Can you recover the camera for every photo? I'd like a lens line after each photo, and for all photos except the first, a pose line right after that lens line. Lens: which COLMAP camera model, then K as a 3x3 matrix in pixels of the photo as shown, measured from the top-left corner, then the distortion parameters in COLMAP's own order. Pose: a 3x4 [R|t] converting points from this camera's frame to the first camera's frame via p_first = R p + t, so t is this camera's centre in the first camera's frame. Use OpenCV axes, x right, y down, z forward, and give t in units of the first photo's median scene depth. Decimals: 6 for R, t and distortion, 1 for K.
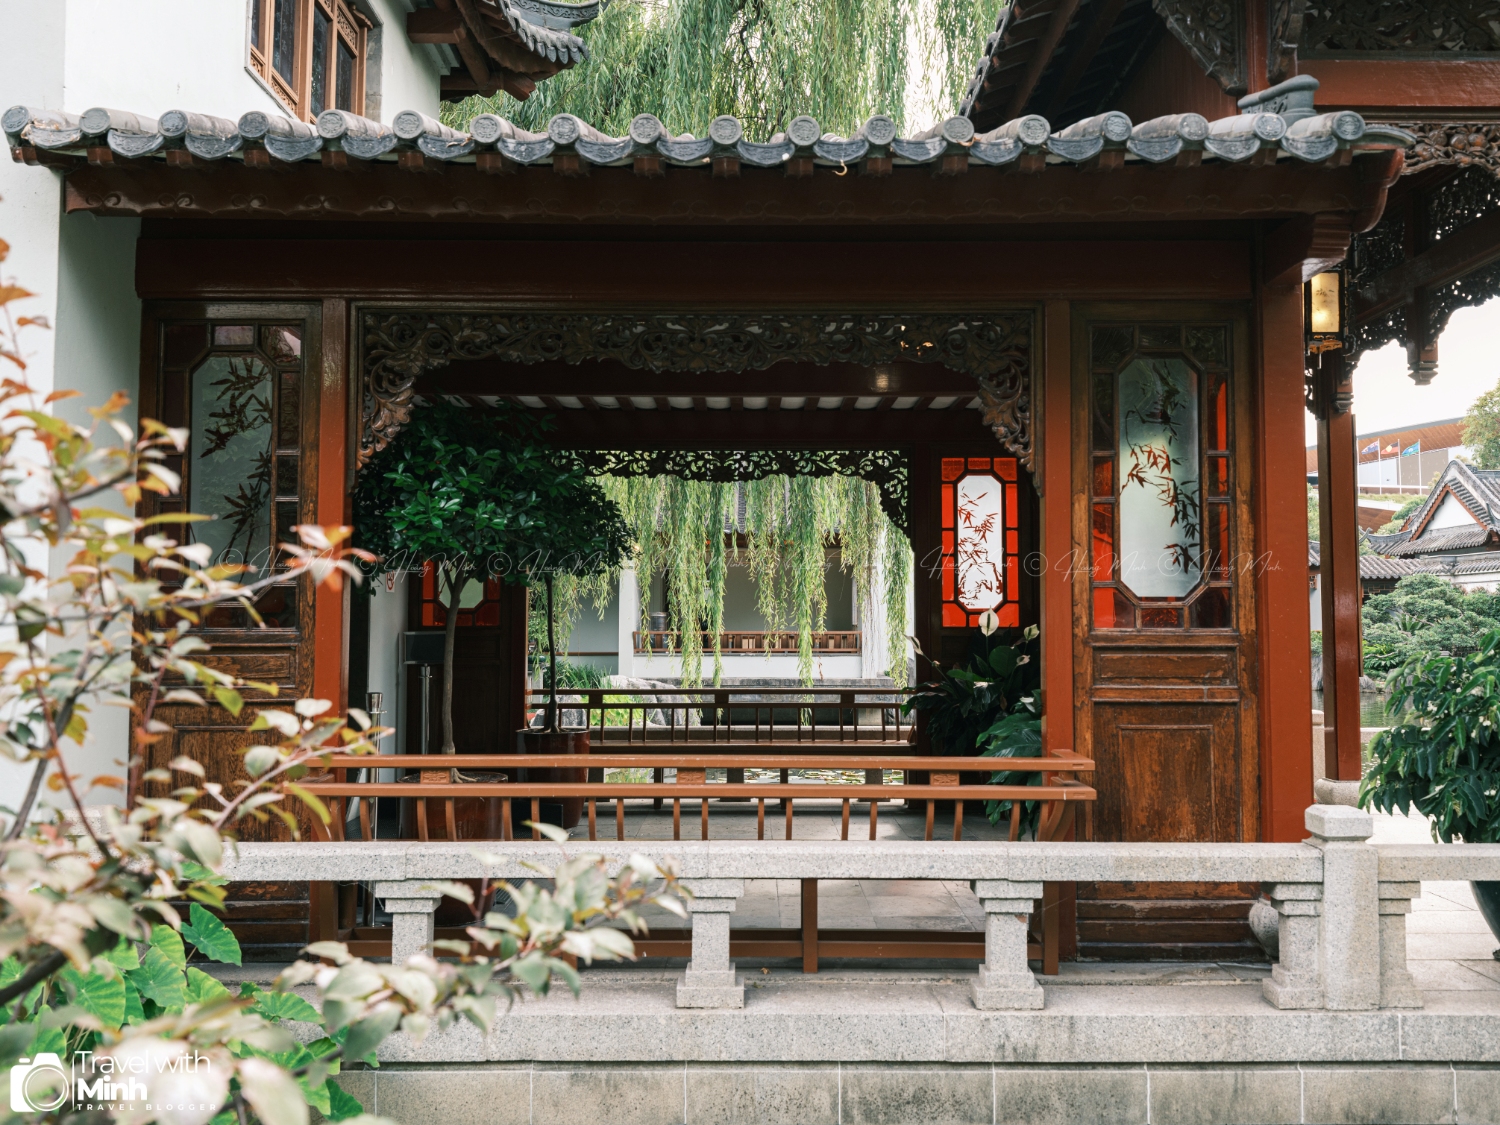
lens RADIAL K [[1242.0, 0, 751.3], [0, 1242.0, 561.7], [0, 0, 1]] dist [0.075471, -0.009509]
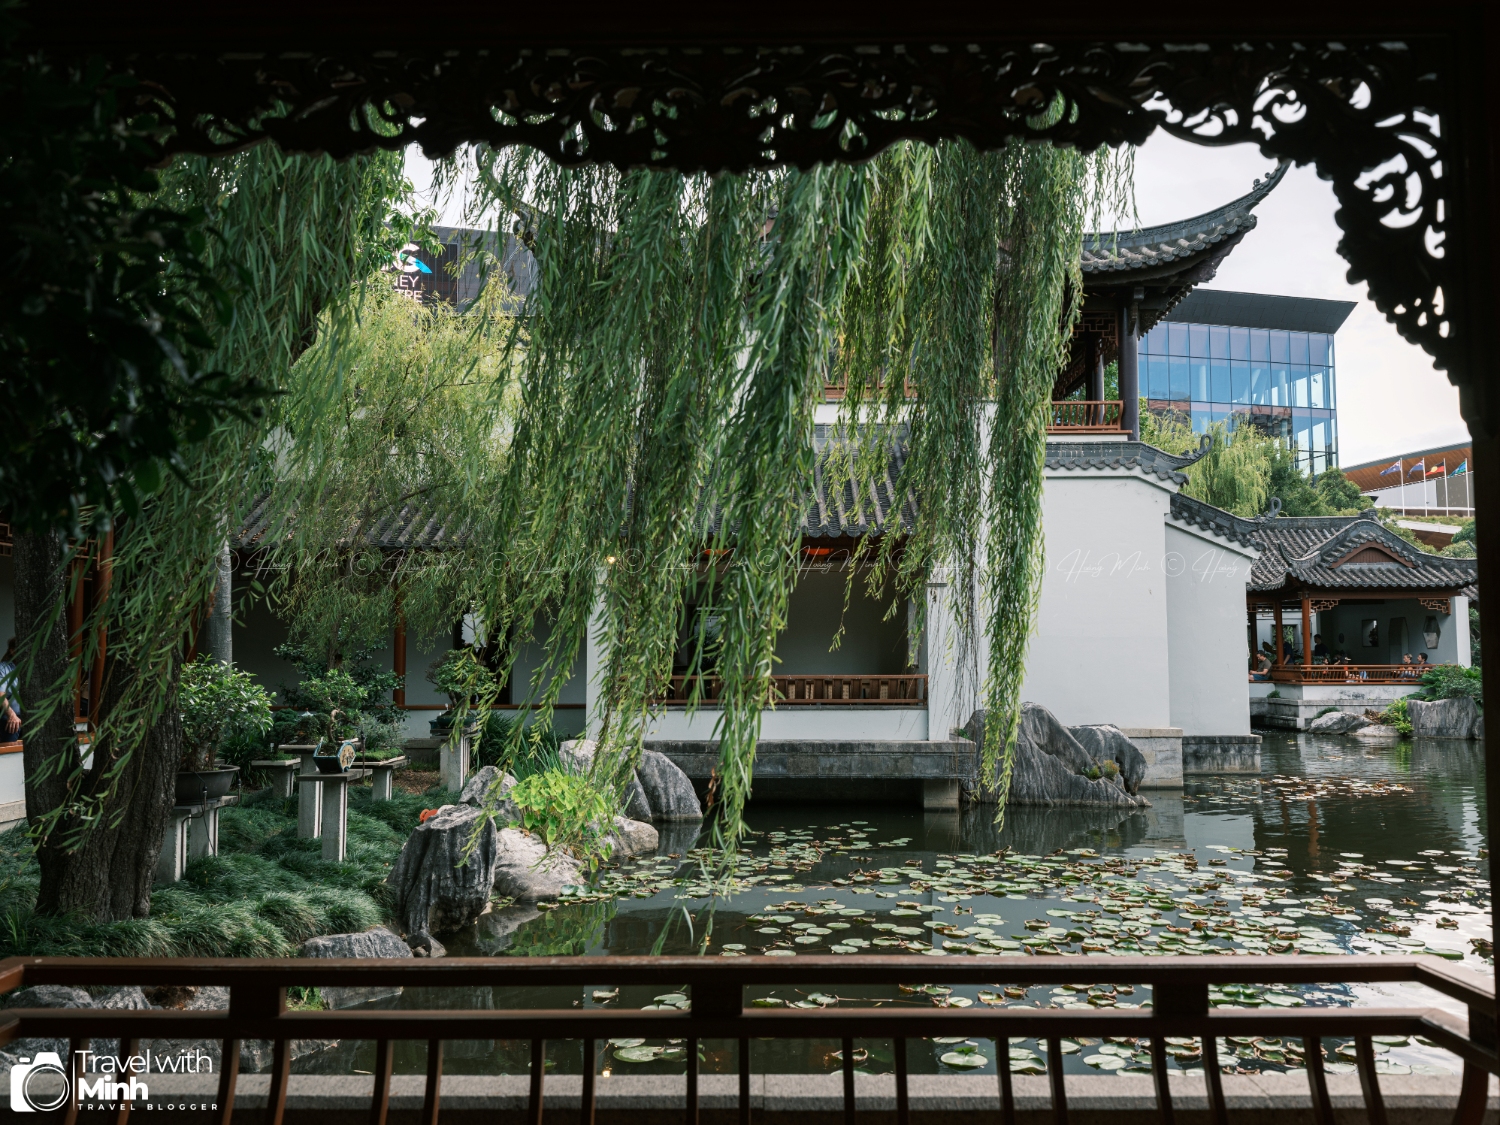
lens RADIAL K [[1242.0, 0, 748.4], [0, 1242.0, 563.3], [0, 0, 1]] dist [0.075471, -0.009509]
pose [[0.999940, -0.005298, -0.009566, -0.014242], [0.005071, 0.999709, -0.023573, 0.022292], [0.009689, 0.023523, 0.999676, 0.741687]]
